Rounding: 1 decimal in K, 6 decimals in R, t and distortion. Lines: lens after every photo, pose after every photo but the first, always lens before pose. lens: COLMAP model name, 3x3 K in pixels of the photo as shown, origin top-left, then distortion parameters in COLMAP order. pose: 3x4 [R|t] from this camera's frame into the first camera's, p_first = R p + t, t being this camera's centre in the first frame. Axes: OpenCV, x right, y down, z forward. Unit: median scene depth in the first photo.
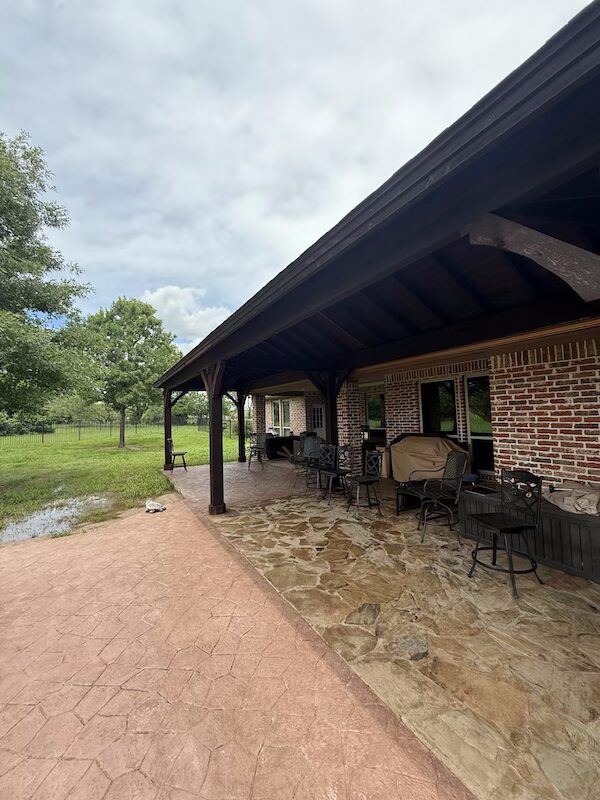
lens RADIAL K [[320.9, 0, 299.4], [0, 320.9, 398.2], [0, 0, 1]] dist [-0.000047, -0.000008]
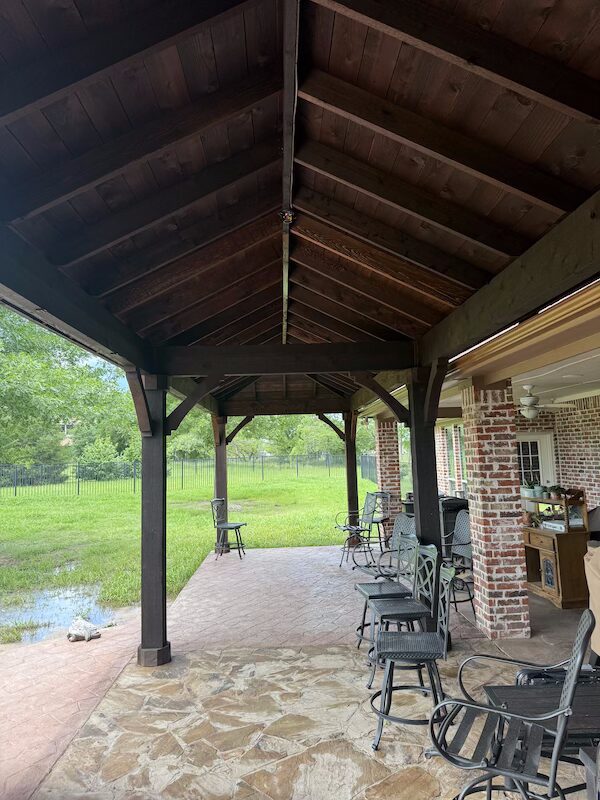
lens RADIAL K [[565.2, 0, 299.8], [0, 565.2, 399.2], [0, 0, 1]] dist [0.041808, -0.008293]
pose [[0.877966, -0.041571, -0.476915, 0.298481], [0.027496, 0.998957, -0.036458, -0.016490], [0.477933, 0.018895, 0.878193, 0.222281]]
